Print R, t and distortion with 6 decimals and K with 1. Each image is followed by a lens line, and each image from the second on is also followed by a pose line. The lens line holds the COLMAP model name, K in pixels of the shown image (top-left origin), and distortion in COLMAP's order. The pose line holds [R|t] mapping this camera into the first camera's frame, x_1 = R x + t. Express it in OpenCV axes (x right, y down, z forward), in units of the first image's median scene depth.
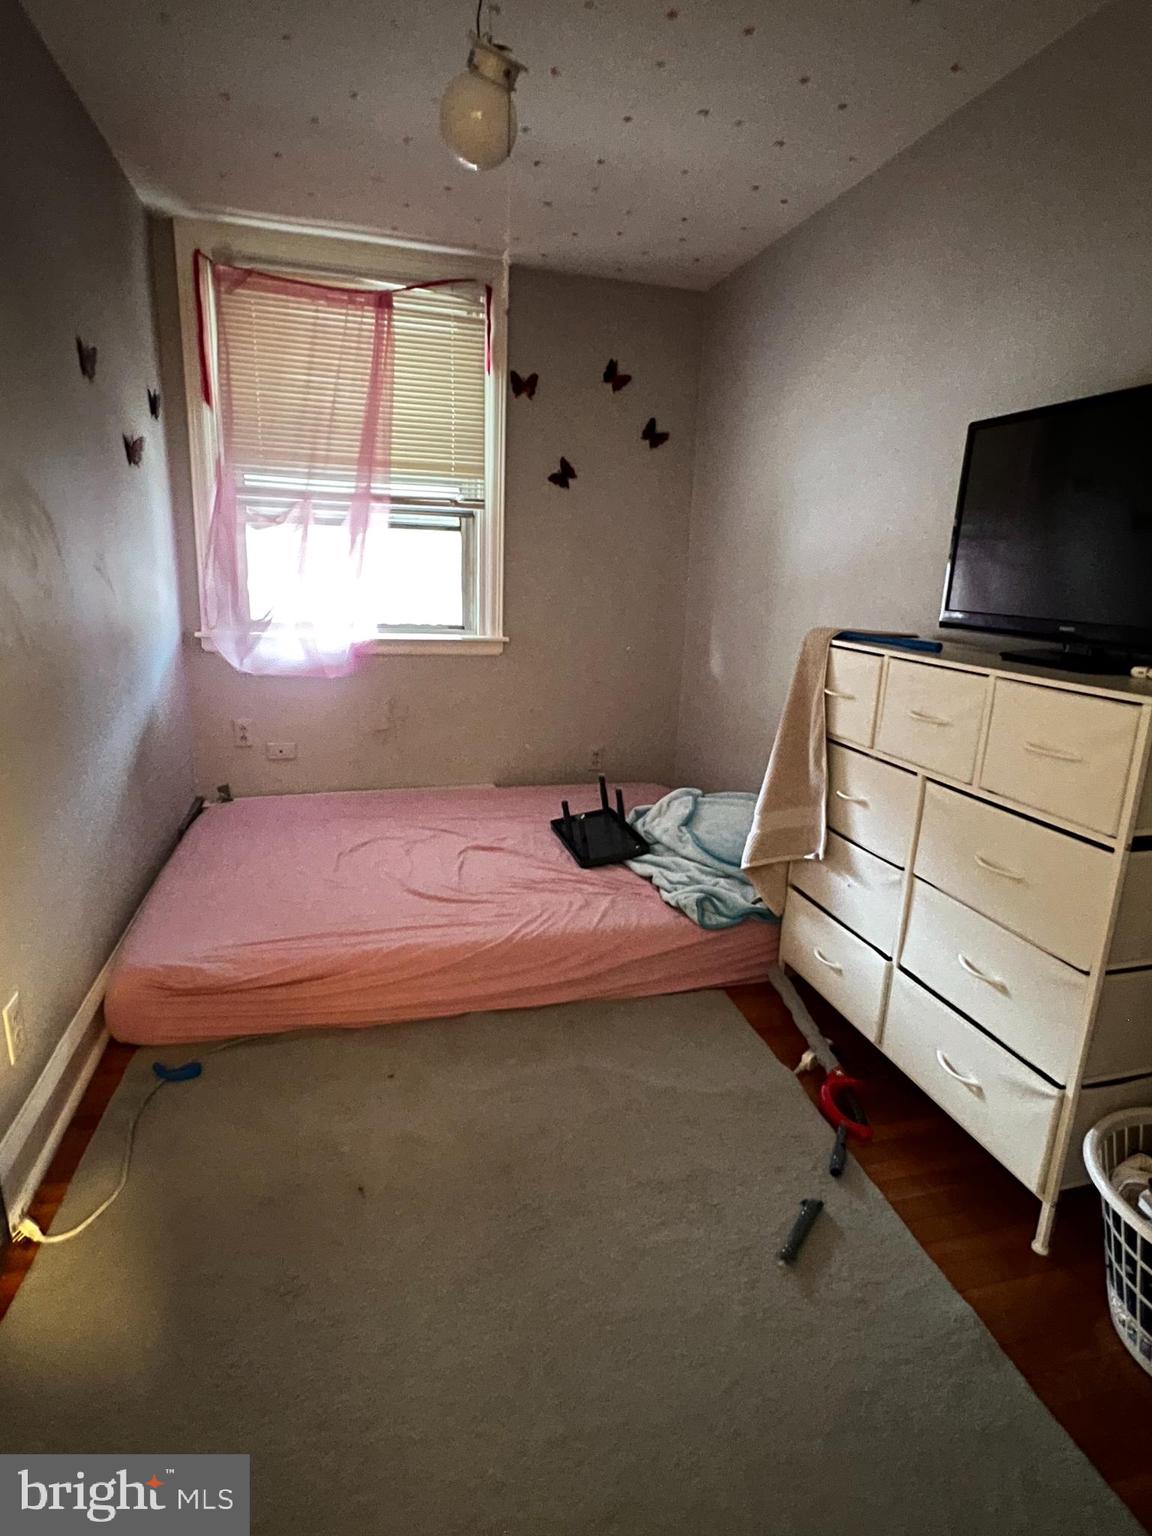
lens RADIAL K [[816.8, 0, 575.2], [0, 816.8, 765.1], [0, 0, 1]] dist [-0.002556, -0.000087]
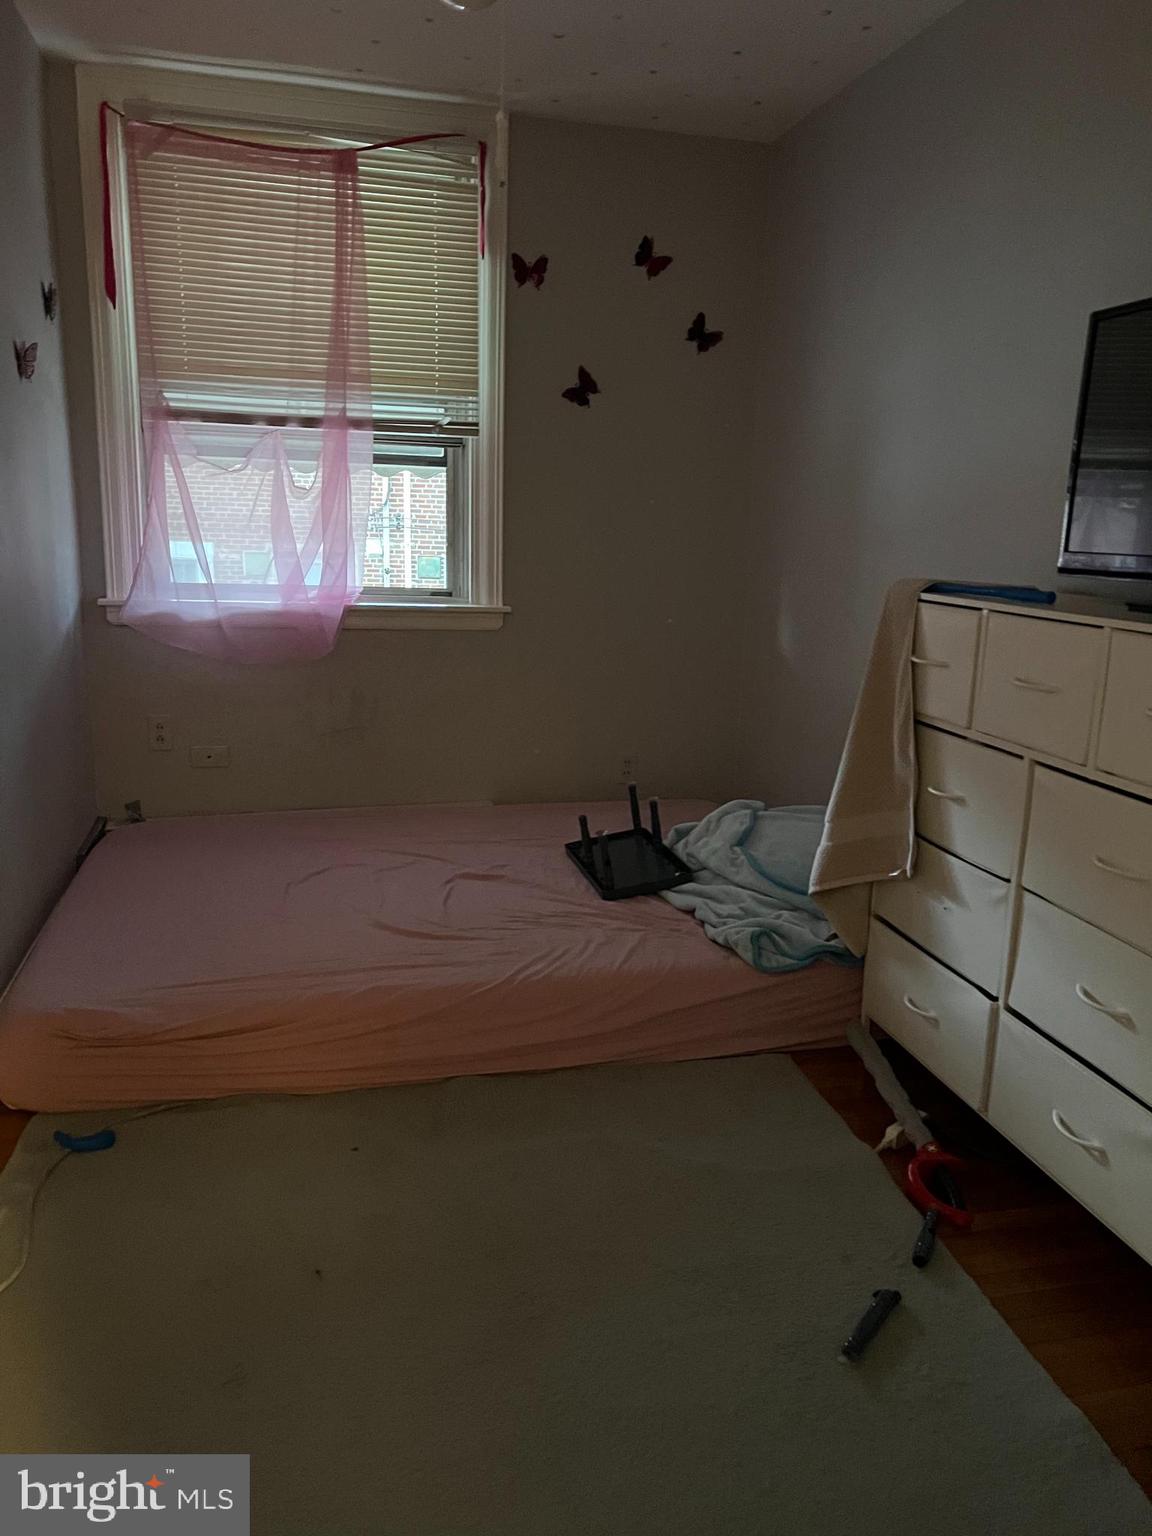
lens RADIAL K [[1156.8, 0, 575.2], [0, 1156.8, 774.5], [0, 0, 1]] dist [0.061198, -0.076067]
pose [[0.999567, -0.001796, -0.029353, 0.015619], [0.001061, 0.999686, -0.025037, 0.041823], [0.029389, 0.024995, 0.999255, -0.101691]]
